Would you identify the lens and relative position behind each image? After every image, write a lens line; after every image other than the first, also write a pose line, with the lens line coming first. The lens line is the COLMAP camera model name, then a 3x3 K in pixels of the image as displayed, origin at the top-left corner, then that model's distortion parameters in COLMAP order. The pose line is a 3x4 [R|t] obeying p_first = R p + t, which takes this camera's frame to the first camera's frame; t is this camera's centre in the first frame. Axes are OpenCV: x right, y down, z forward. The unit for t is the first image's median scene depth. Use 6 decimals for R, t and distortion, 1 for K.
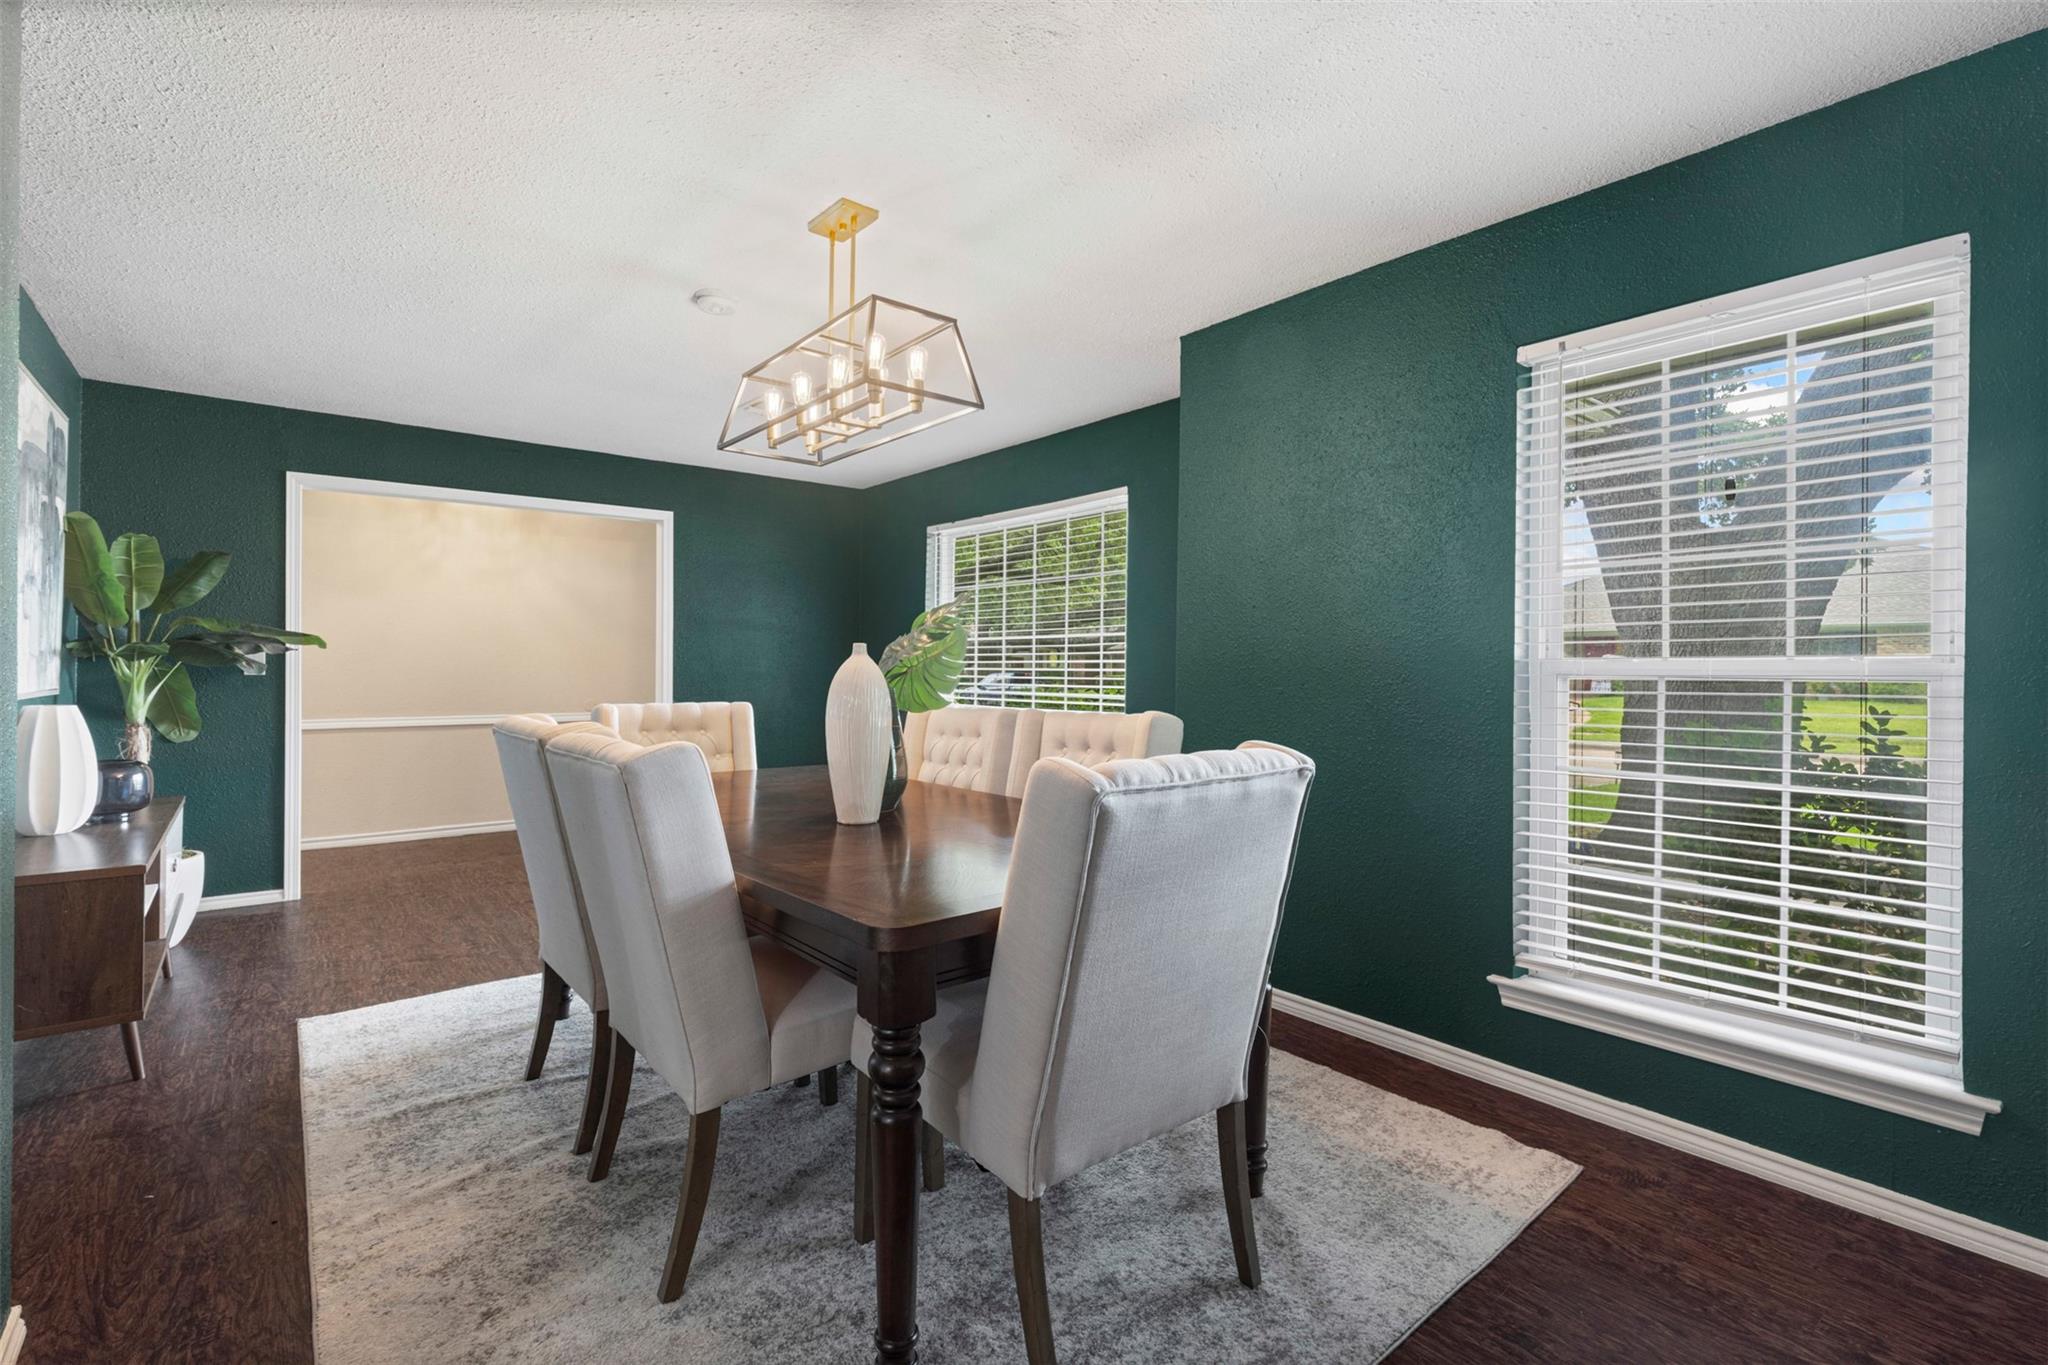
lens RADIAL K [[923.3, 0, 1025.9], [0, 923.3, 673.0], [0, 0, 1]] dist [0.000319, -0.000009]
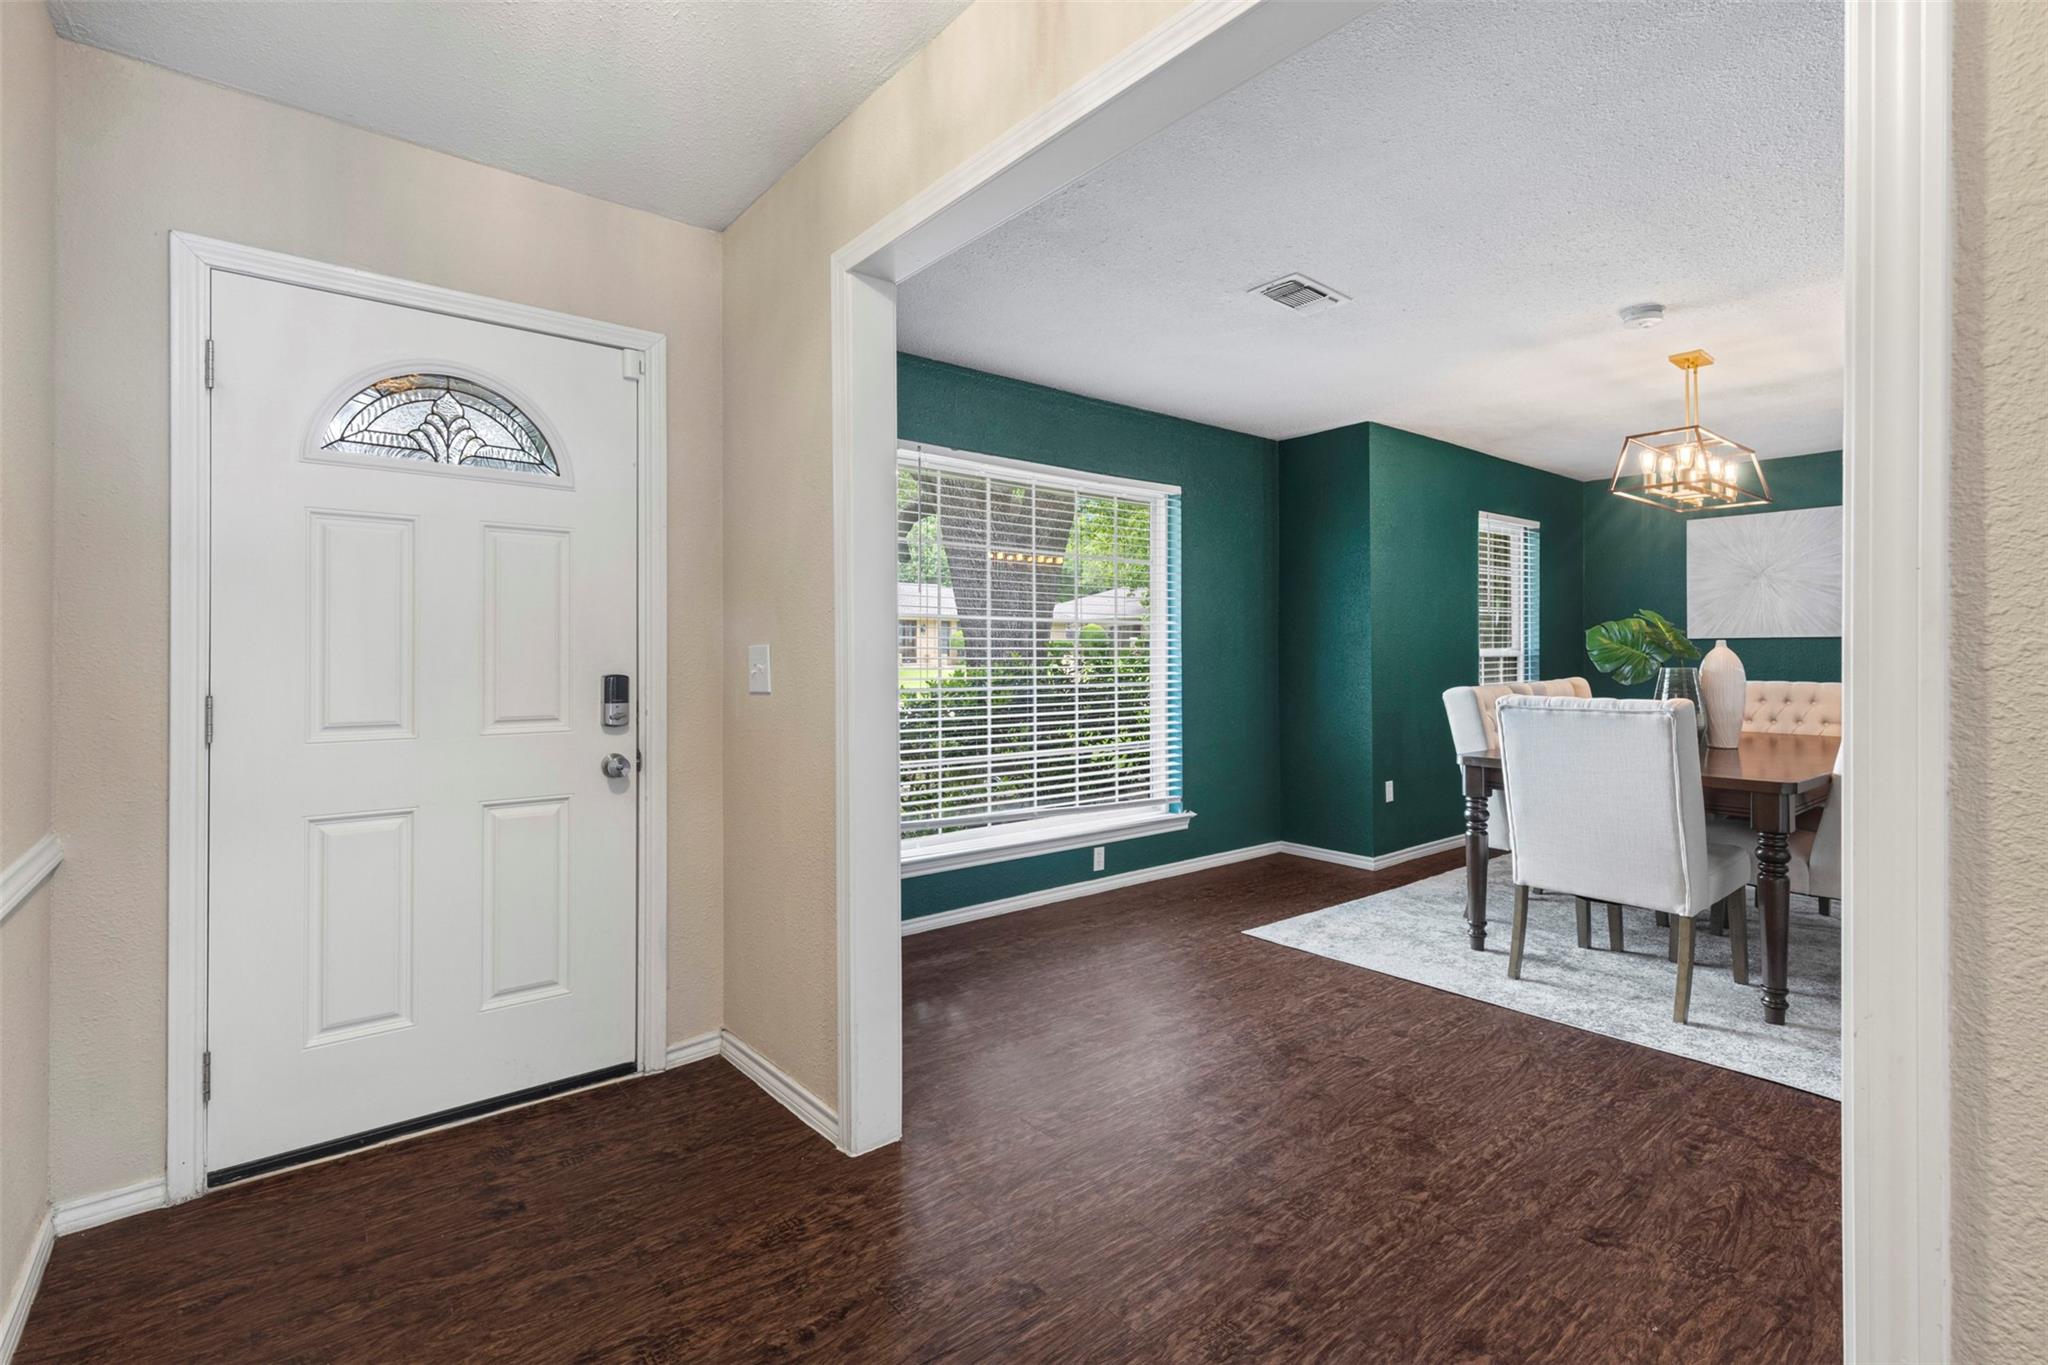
lens RADIAL K [[923.3, 0, 1023.8], [0, 923.3, 672.7], [0, 0, 1]] dist [0.000319, -0.000009]
pose [[0.005474, -0.005921, 0.999967, -1.628497], [0.007607, 0.999954, 0.005880, 0.009251], [-0.999956, 0.007574, 0.005519, 1.963790]]
